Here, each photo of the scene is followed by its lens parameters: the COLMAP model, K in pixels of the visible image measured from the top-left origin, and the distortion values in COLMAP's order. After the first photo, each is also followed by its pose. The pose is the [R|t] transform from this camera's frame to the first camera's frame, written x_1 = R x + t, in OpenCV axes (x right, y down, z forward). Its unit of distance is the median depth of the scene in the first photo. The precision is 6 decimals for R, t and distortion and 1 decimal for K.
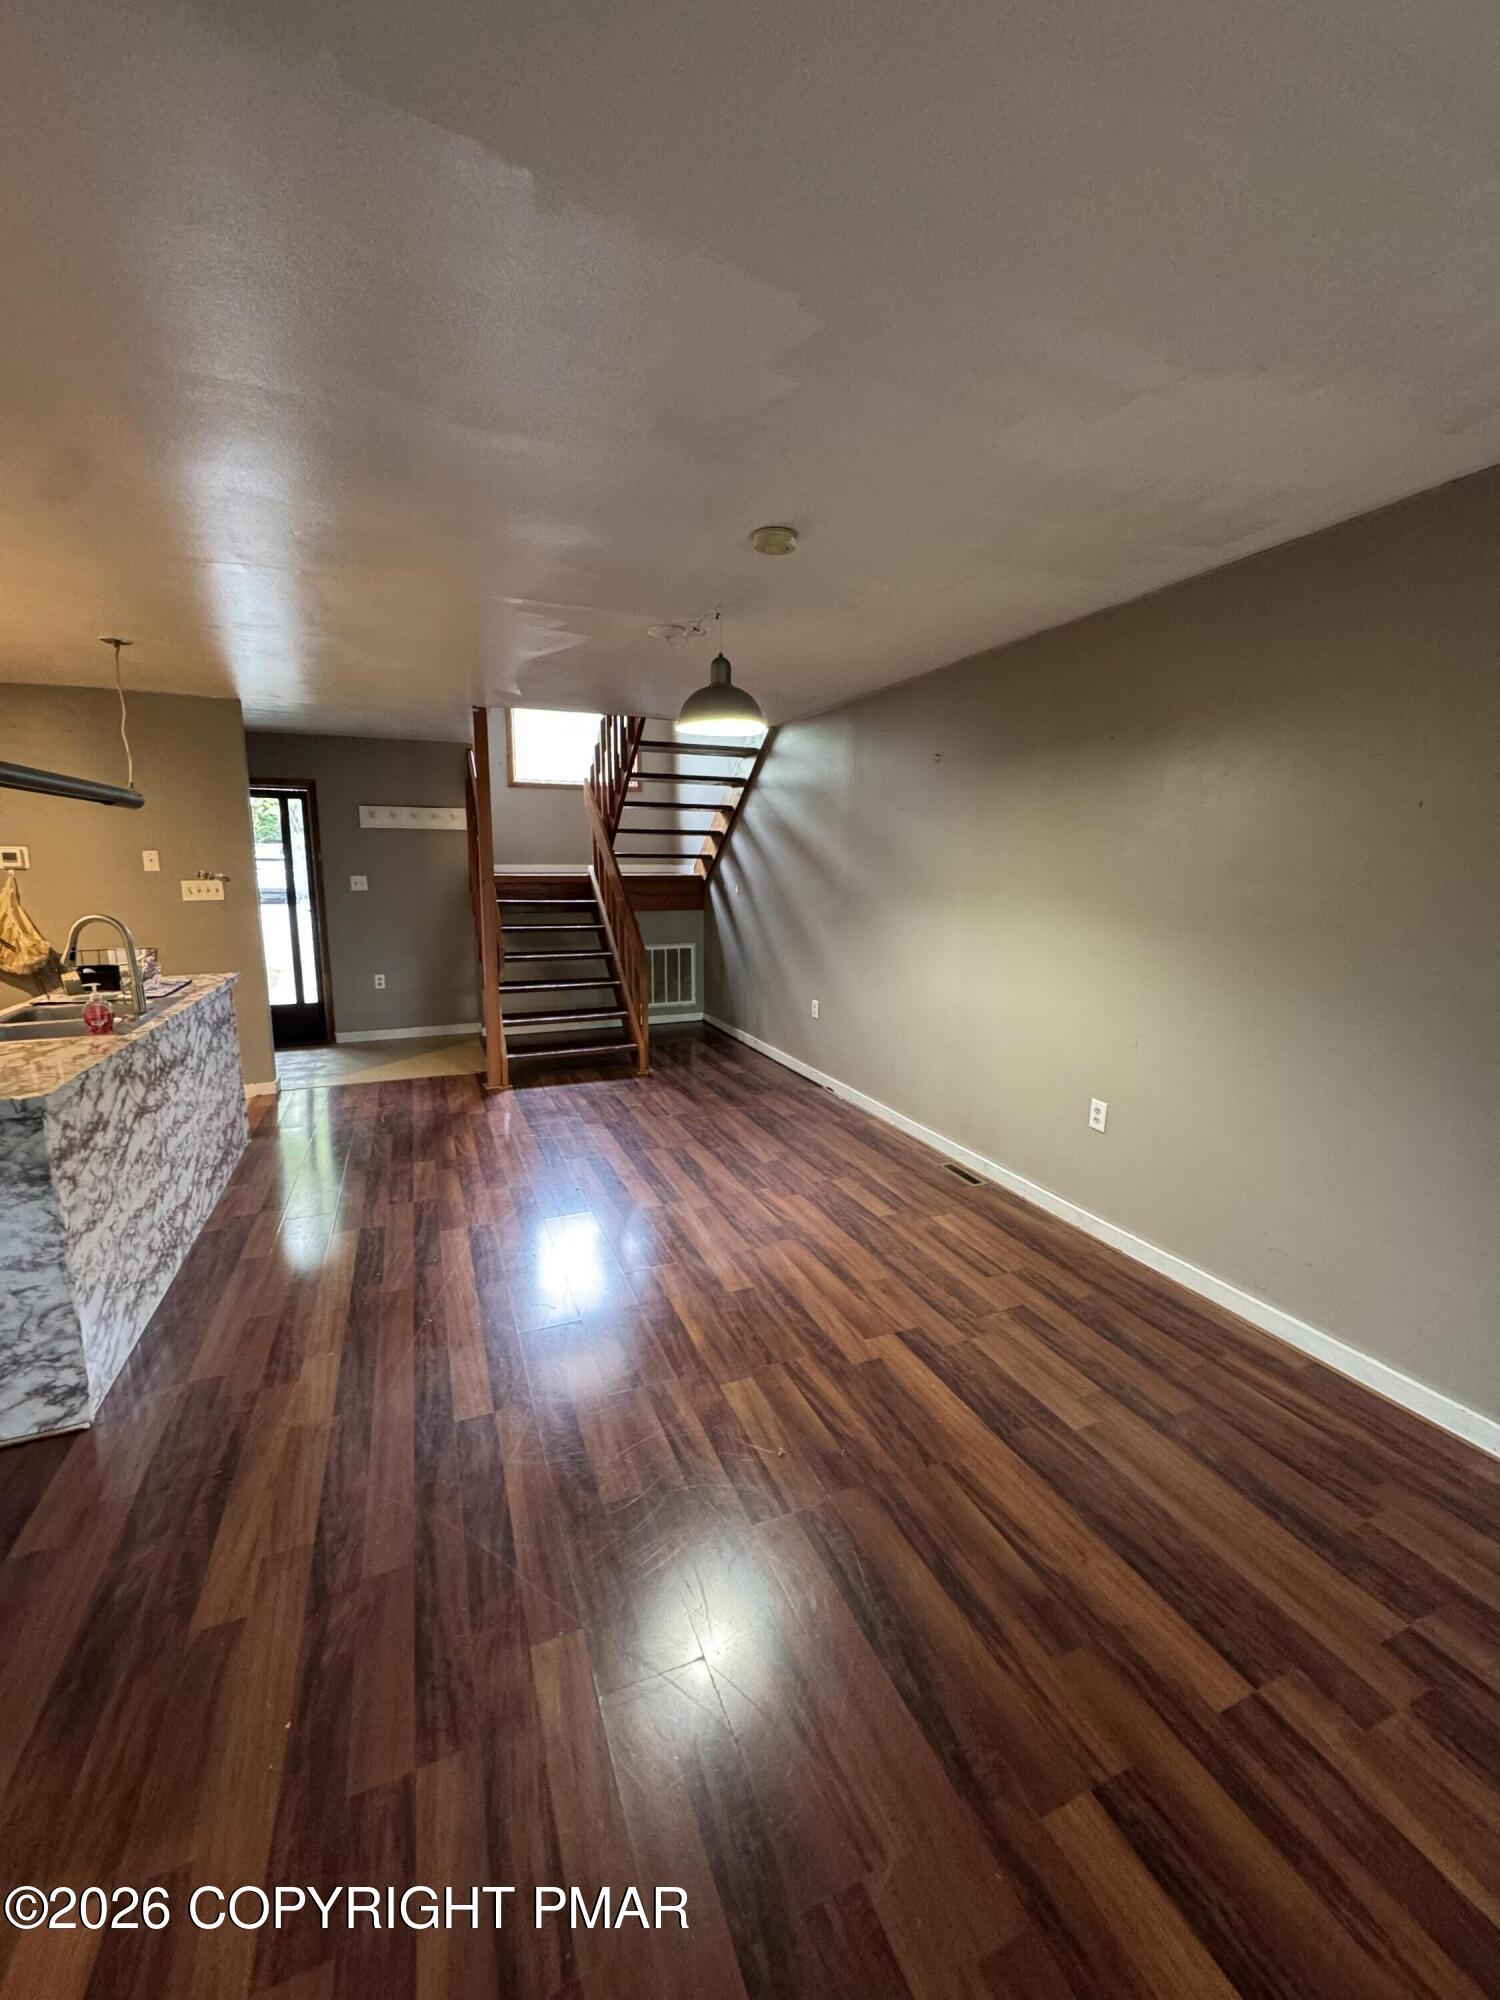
lens RADIAL K [[797.8, 0, 741.6], [0, 797.8, 998.9], [0, 0, 1]] dist [0.005566, -0.000854]
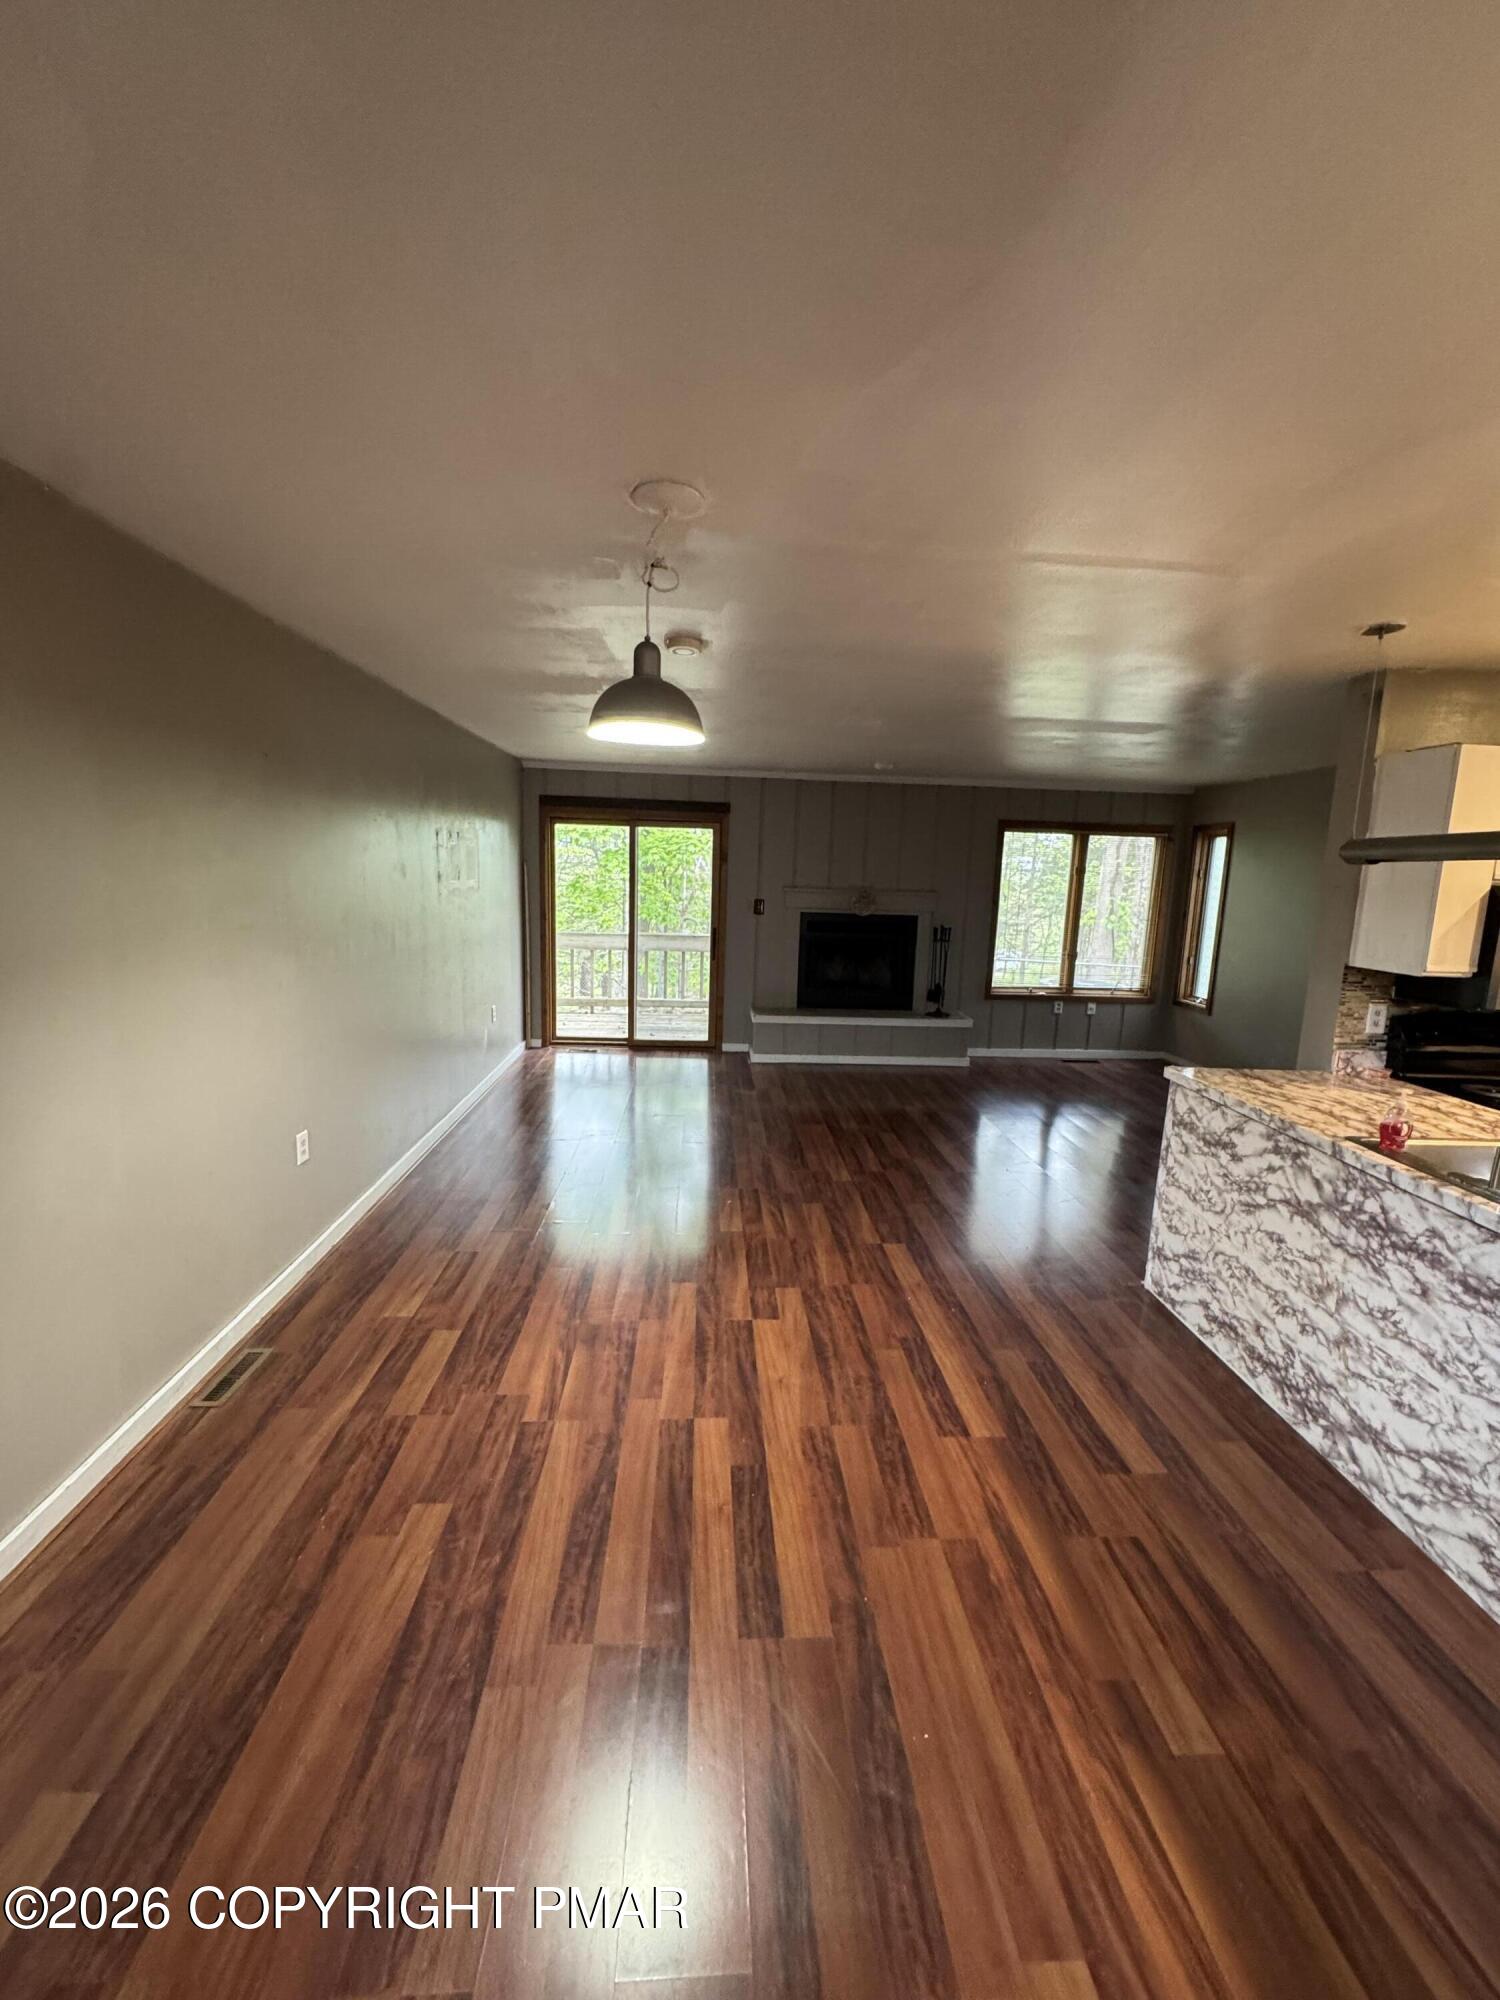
lens RADIAL K [[797.8, 0, 754.2], [0, 797.8, 996.7], [0, 0, 1]] dist [0.005566, -0.000854]
pose [[-0.946856, -0.085608, 0.310057, -0.439758], [0.017039, 0.949231, 0.314119, -0.396509], [-0.321207, 0.302708, -0.897326, 1.998970]]
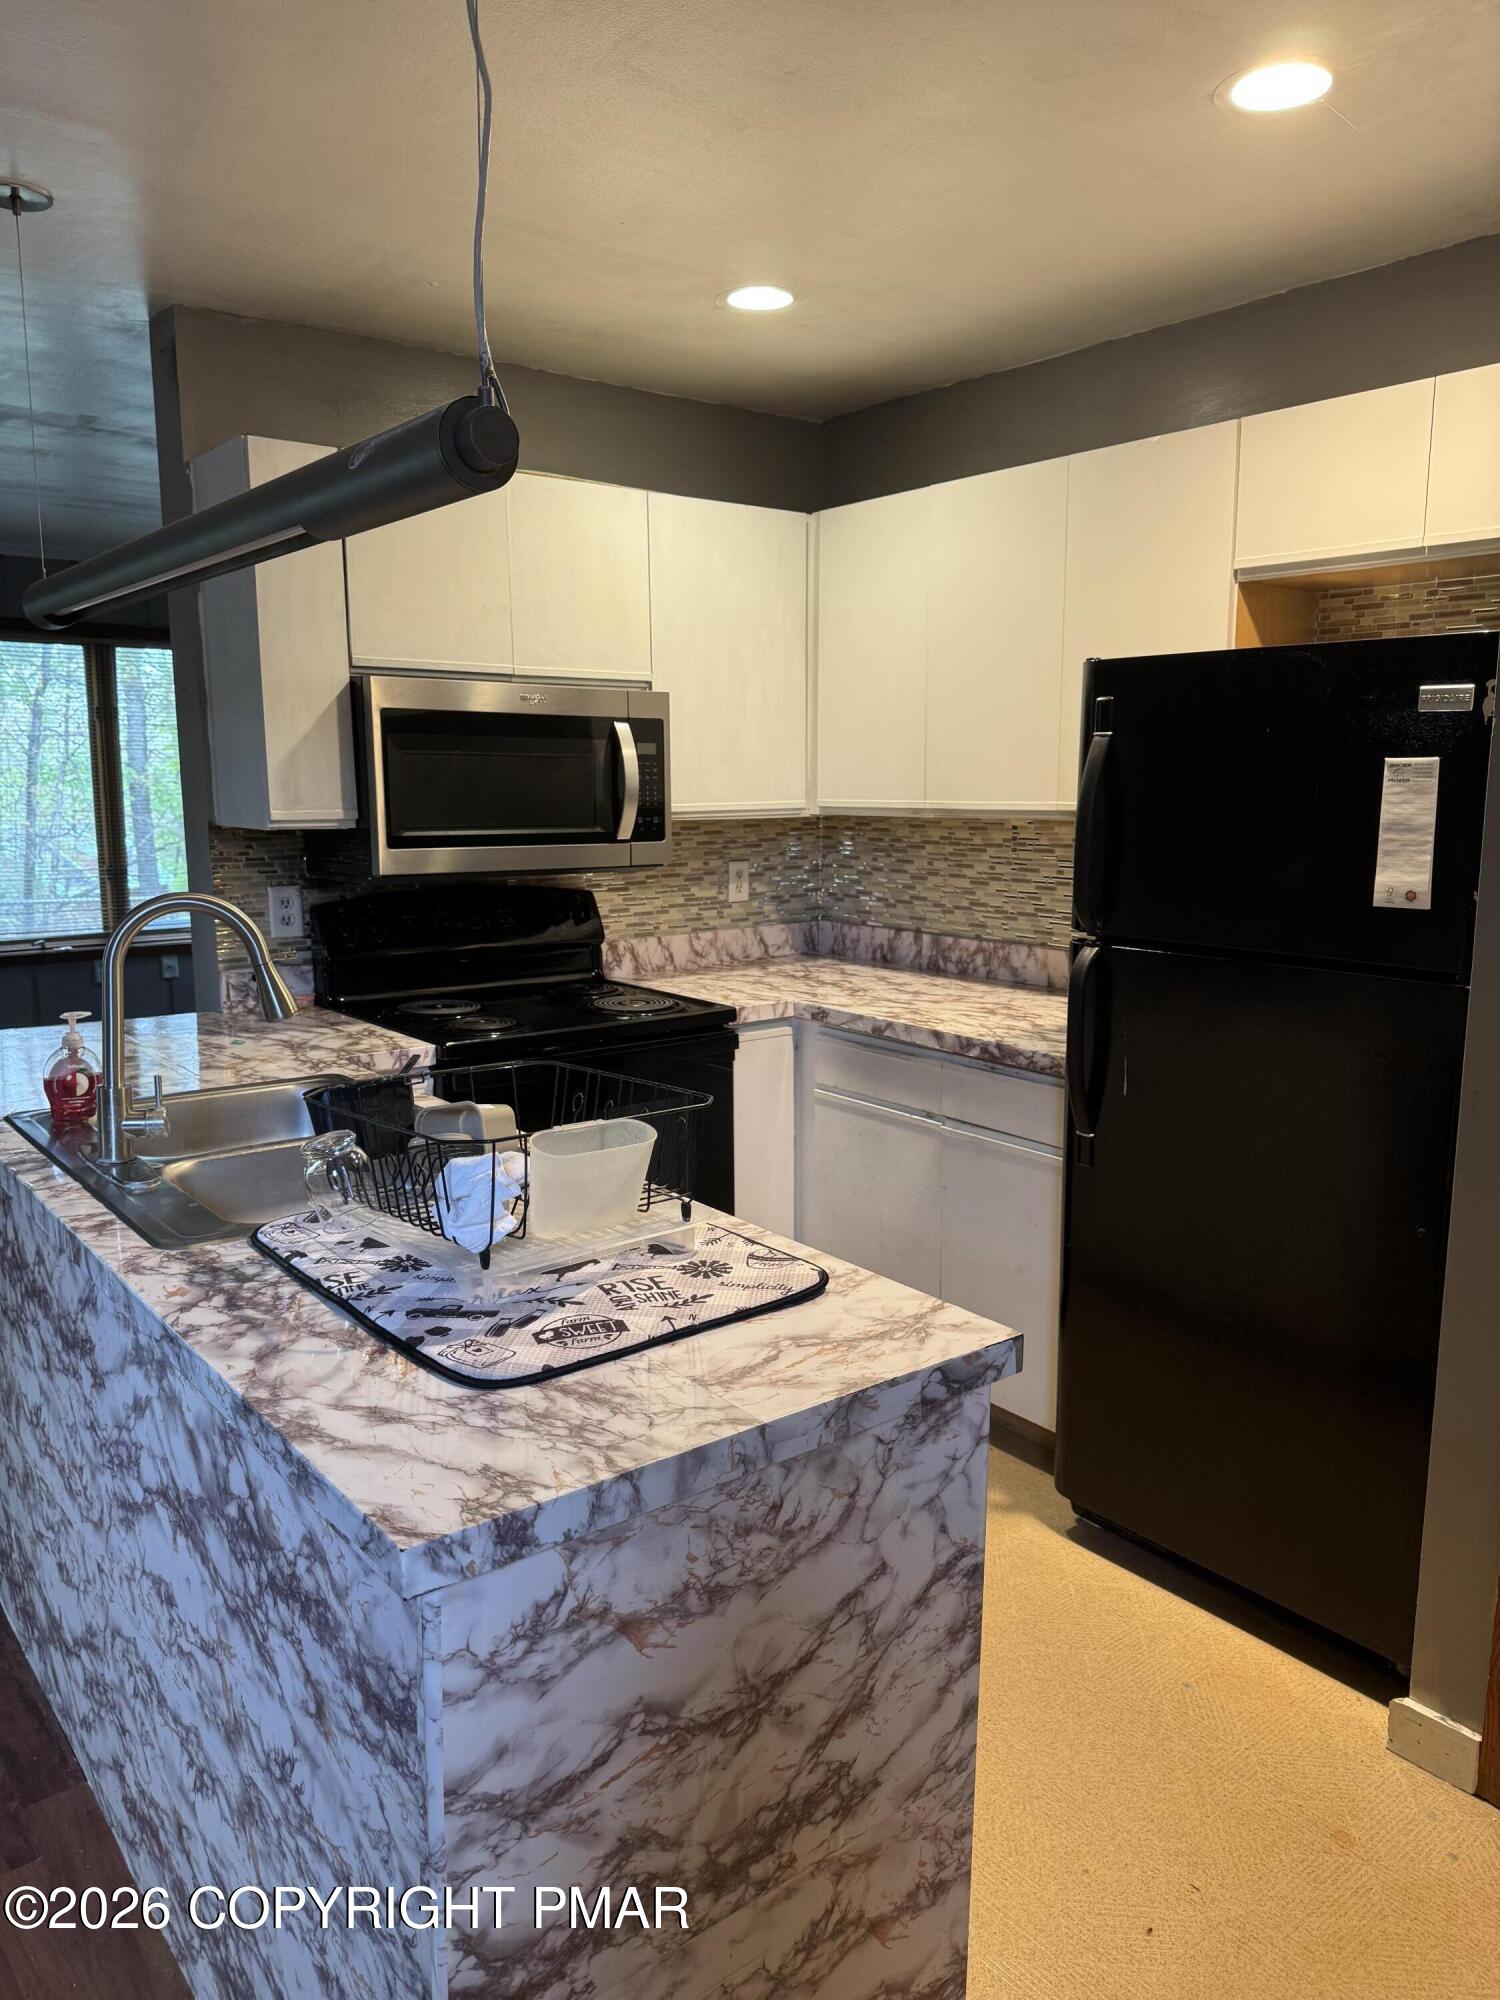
lens RADIAL K [[1398.2, 0, 747.0], [0, 1398.2, 1011.4], [0, 0, 1]] dist [0.037974, -0.004131]
pose [[-0.959187, 0.038554, -0.280132, -0.981132], [-0.056467, 0.944593, 0.323349, -0.322390], [0.277078, 0.325971, -0.903864, 1.920924]]
